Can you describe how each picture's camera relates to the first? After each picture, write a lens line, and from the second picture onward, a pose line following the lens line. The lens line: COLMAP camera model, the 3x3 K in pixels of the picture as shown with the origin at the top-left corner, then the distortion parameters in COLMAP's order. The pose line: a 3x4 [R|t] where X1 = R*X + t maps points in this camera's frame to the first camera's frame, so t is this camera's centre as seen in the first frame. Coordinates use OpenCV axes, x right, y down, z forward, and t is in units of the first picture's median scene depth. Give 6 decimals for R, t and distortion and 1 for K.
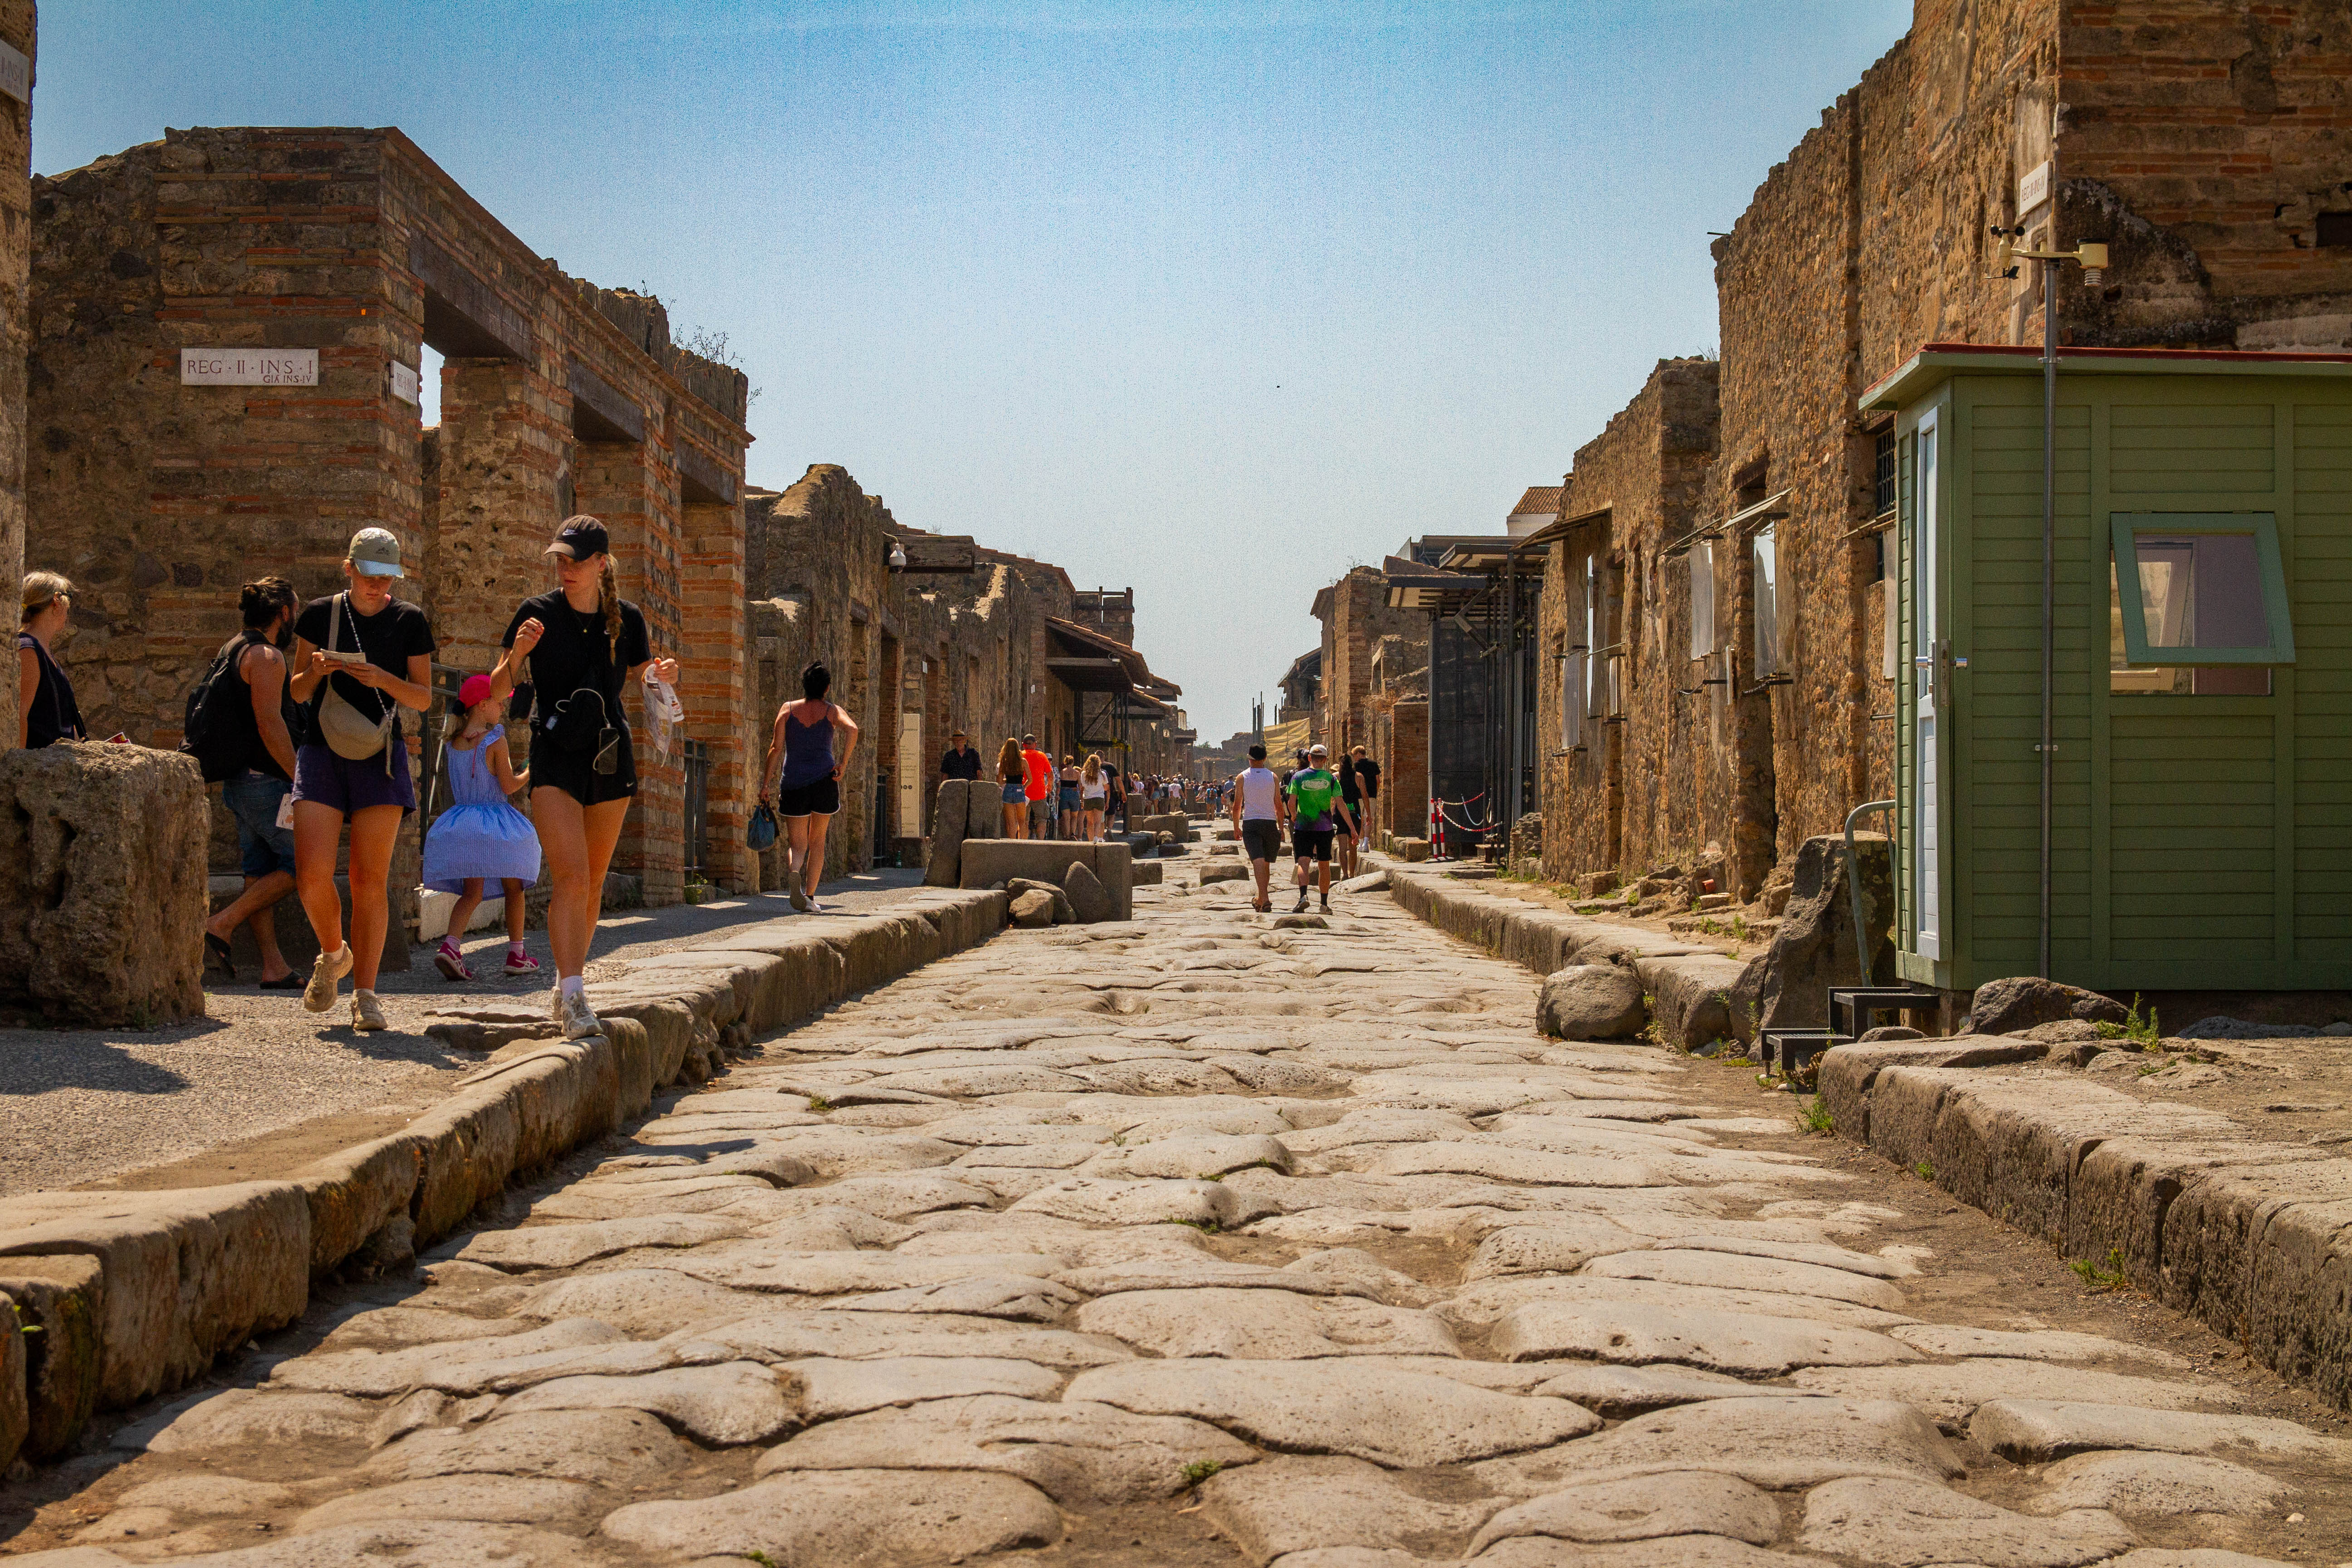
lens RADIAL K [[4300.0, 0, 1176.0], [0, 4300.0, 784.0], [0, 0, 1]] dist [0.004102, -0.095294]
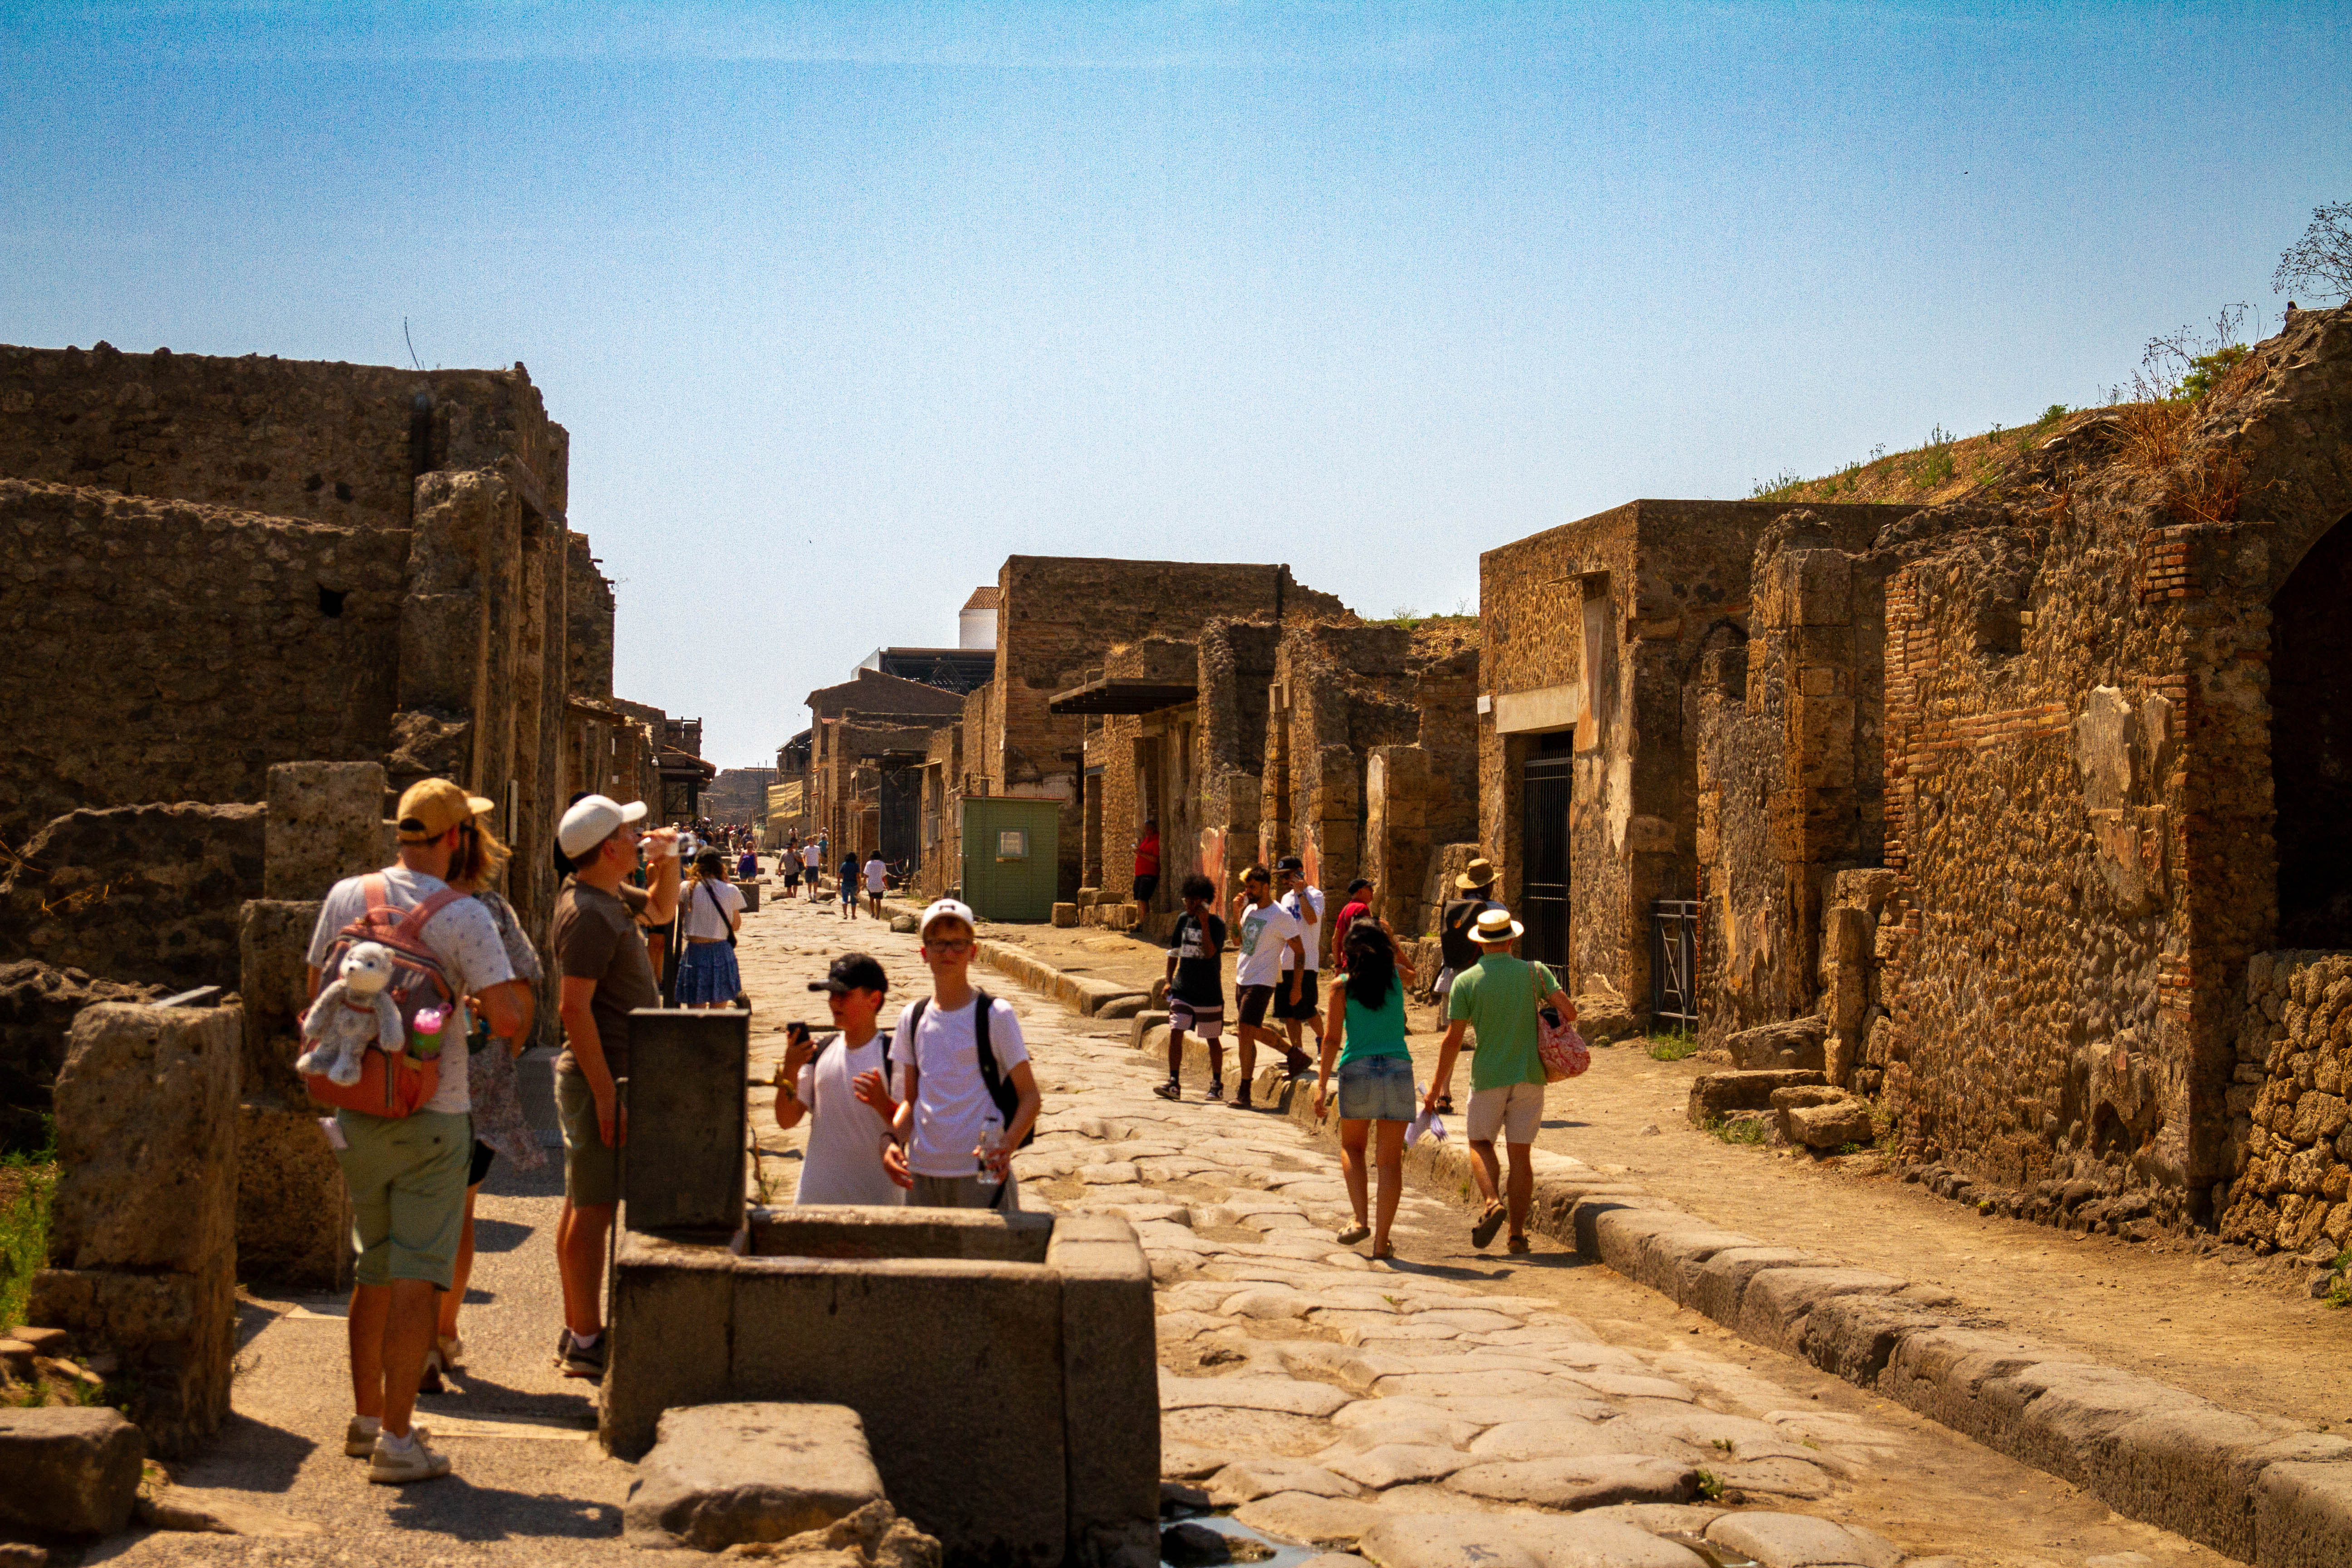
lens RADIAL K [[4300.0, 0, 1176.0], [0, 4300.0, 784.0], [0, 0, 1]] dist [0.004102, -0.095294]
pose [[0.992474, 0.012649, 0.121798, -0.032092], [-0.011929, 0.999907, -0.006637, -0.013245], [-0.121870, 0.005134, 0.992533, -0.667116]]
